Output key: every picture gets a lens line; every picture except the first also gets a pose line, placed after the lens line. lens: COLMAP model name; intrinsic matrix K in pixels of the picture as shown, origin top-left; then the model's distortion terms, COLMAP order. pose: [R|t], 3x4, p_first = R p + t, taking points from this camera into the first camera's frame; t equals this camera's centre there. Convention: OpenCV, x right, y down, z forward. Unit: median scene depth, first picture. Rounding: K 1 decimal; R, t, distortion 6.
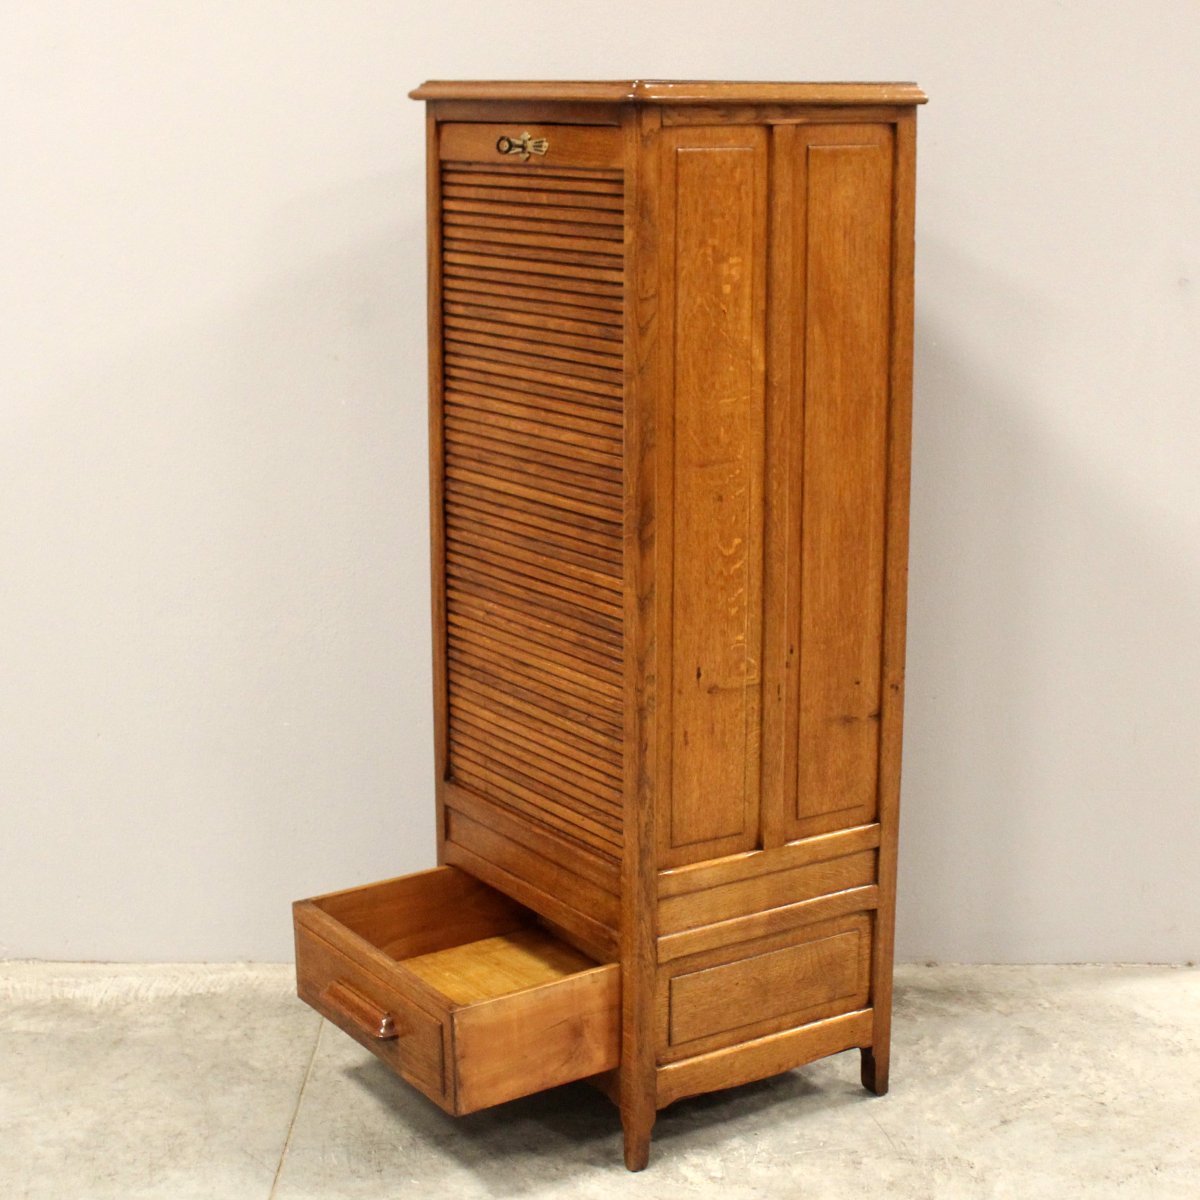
lens RADIAL K [[2302.6, 0, 578.7], [0, 2302.6, 601.0], [0, 0, 1]] dist [-0.041639, -0.029744]
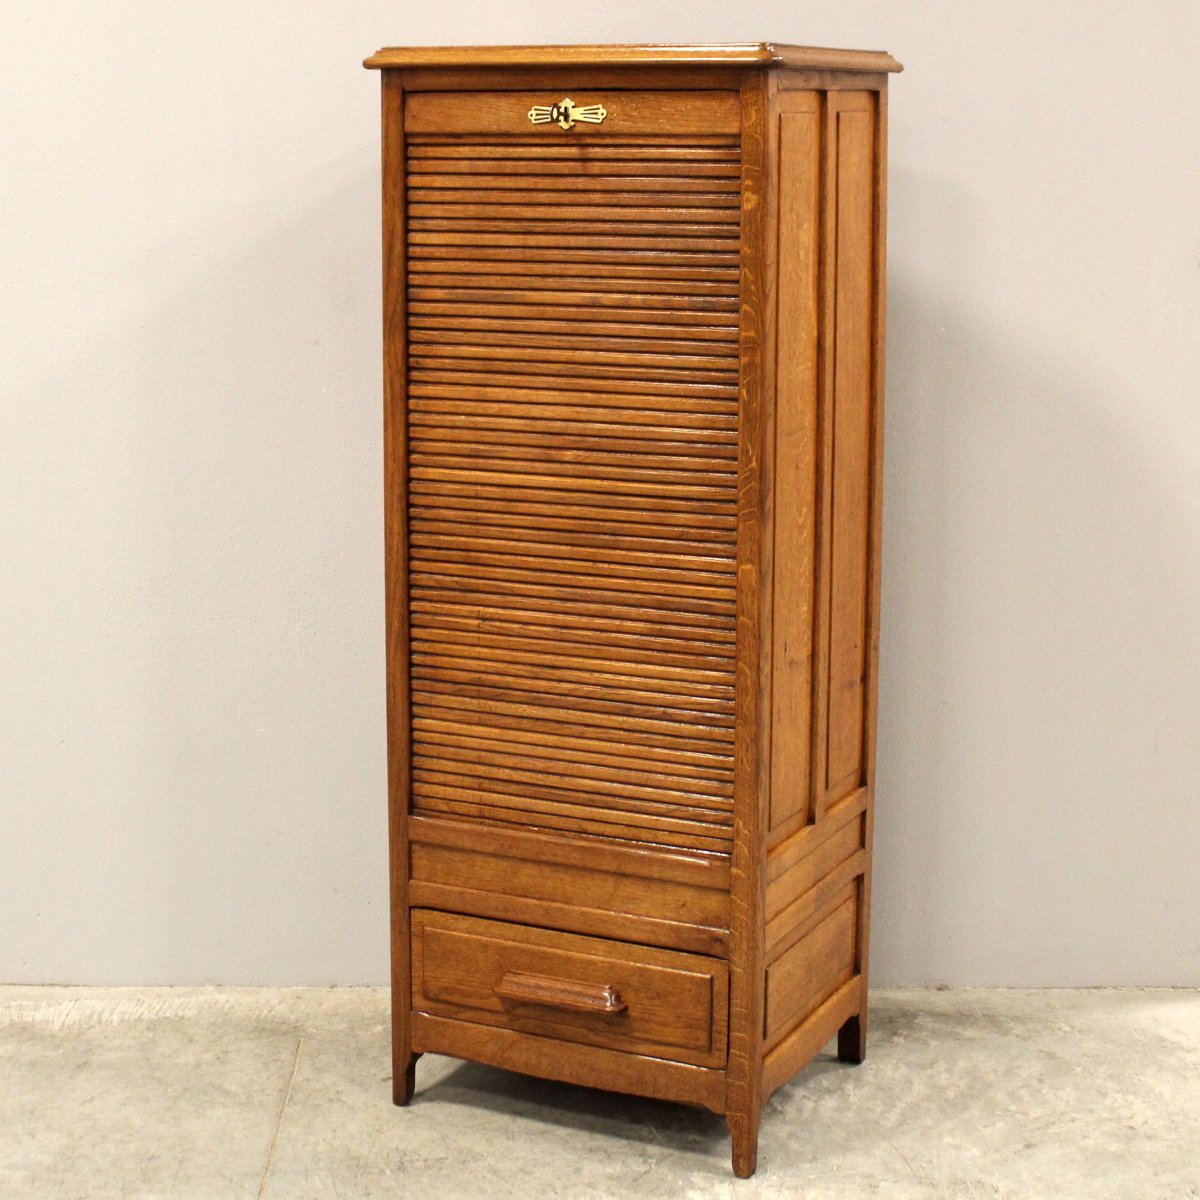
lens RADIAL K [[2509.8, 0, 599.1], [0, 2509.8, 529.4], [0, 0, 1]] dist [-0.016173, -0.212342]
pose [[0.864432, -0.086597, 0.495236, -0.530771], [0.110828, 0.993644, -0.019701, -0.006107], [-0.490383, 0.071916, 0.868535, 0.107928]]
